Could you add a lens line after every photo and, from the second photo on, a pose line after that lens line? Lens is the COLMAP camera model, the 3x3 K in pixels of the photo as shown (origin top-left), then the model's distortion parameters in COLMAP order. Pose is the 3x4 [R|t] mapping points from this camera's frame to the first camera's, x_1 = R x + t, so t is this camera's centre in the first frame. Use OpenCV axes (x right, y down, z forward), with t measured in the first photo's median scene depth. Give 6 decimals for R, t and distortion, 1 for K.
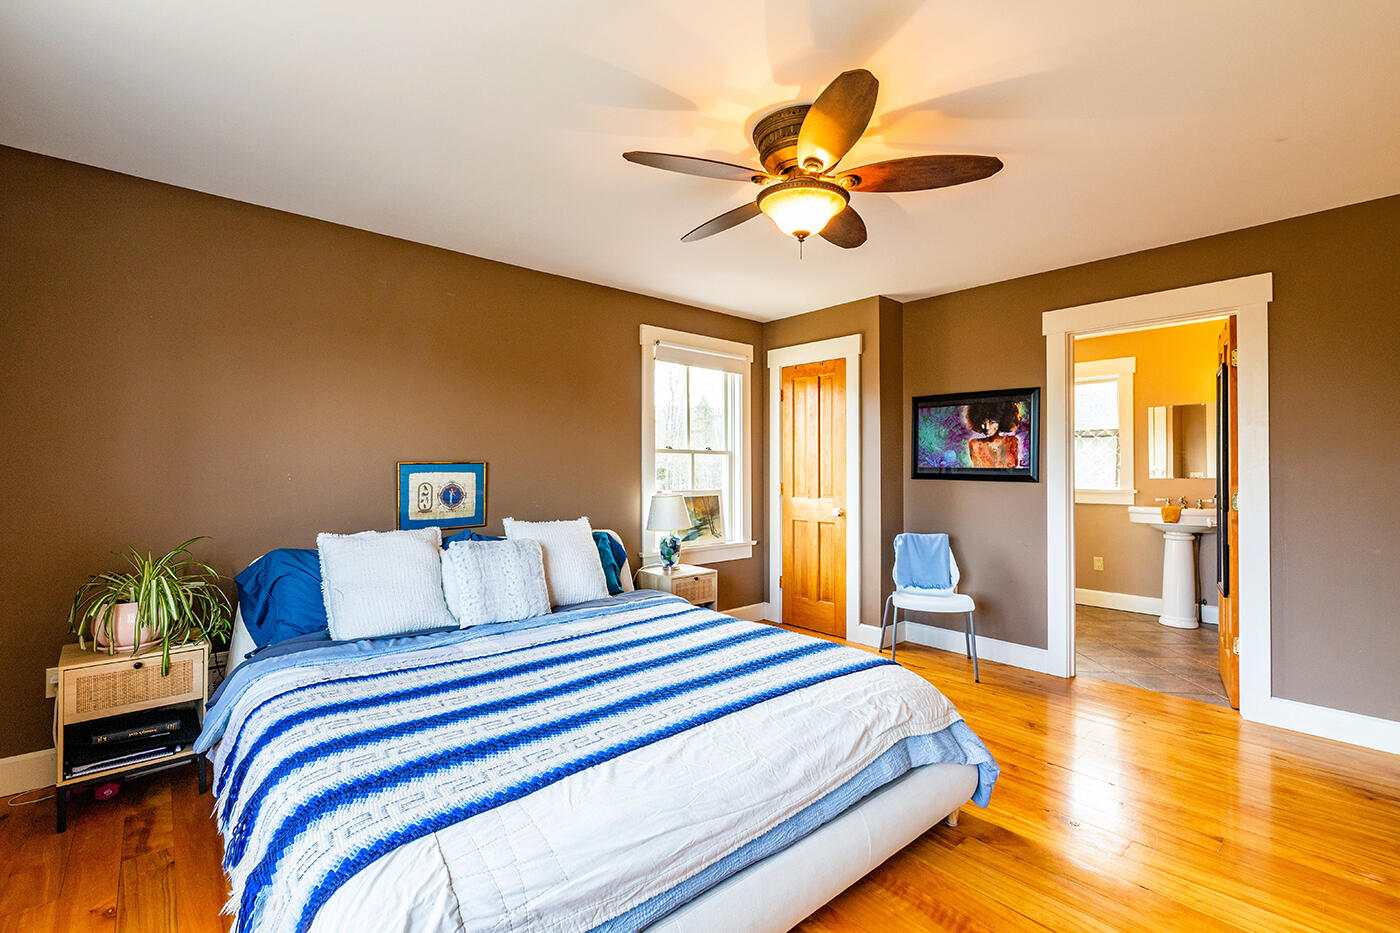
lens RADIAL K [[609.4, 0, 701.7], [0, 609.4, 463.7], [0, 0, 1]] dist [0.002392, 0.000227]
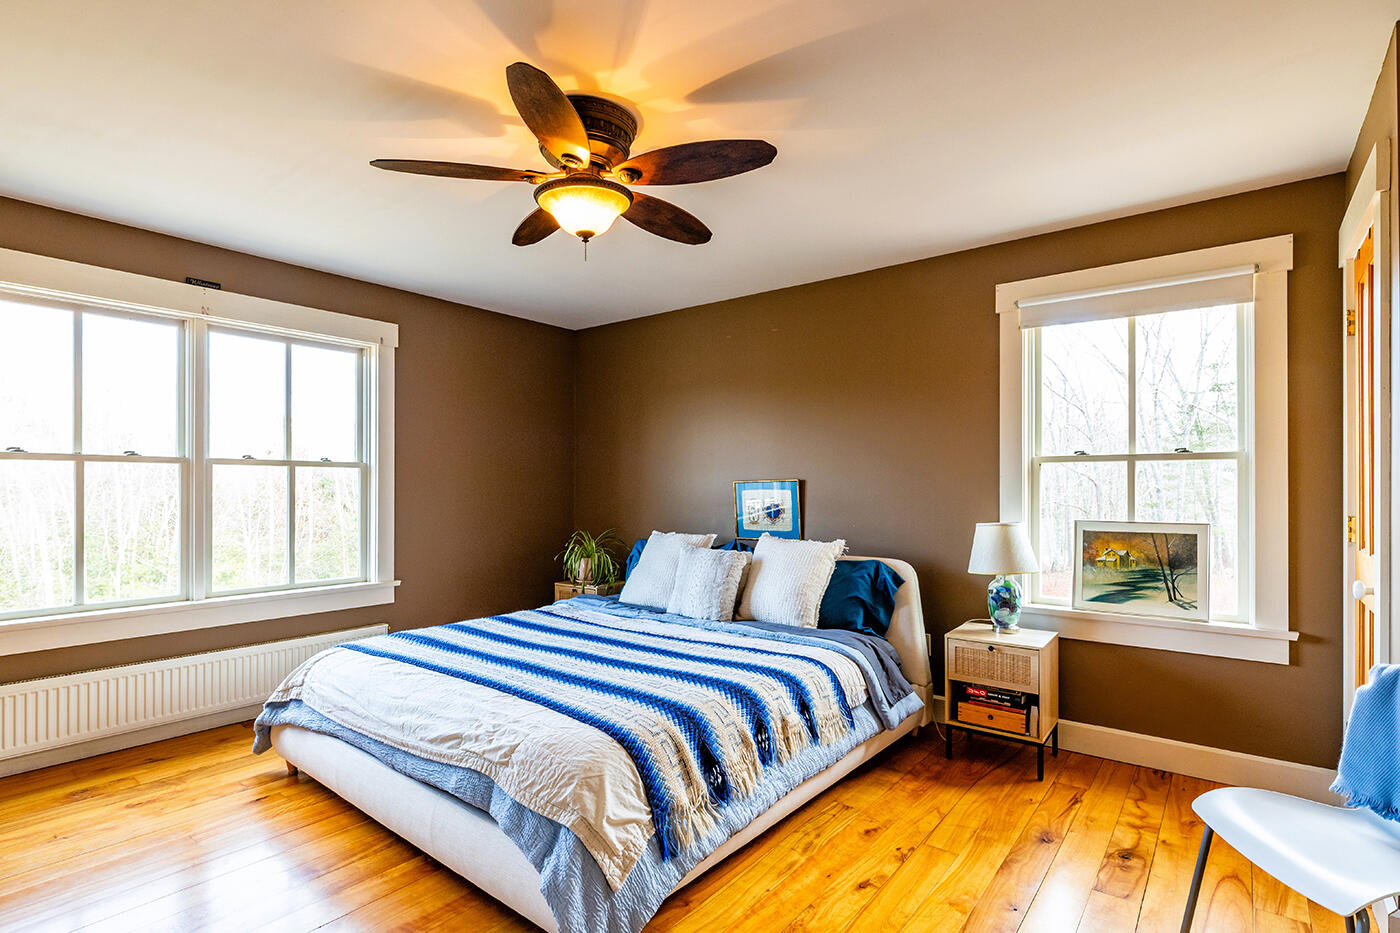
lens RADIAL K [[691.5, 0, 703.2], [0, 691.5, 481.6], [0, 0, 1]] dist [-0.000438, -0.000900]
pose [[0.181772, -0.007971, -0.983308, 0.637684], [0.008251, 0.999944, -0.006580, 0.005536], [0.983306, -0.006917, 0.181827, 0.506412]]
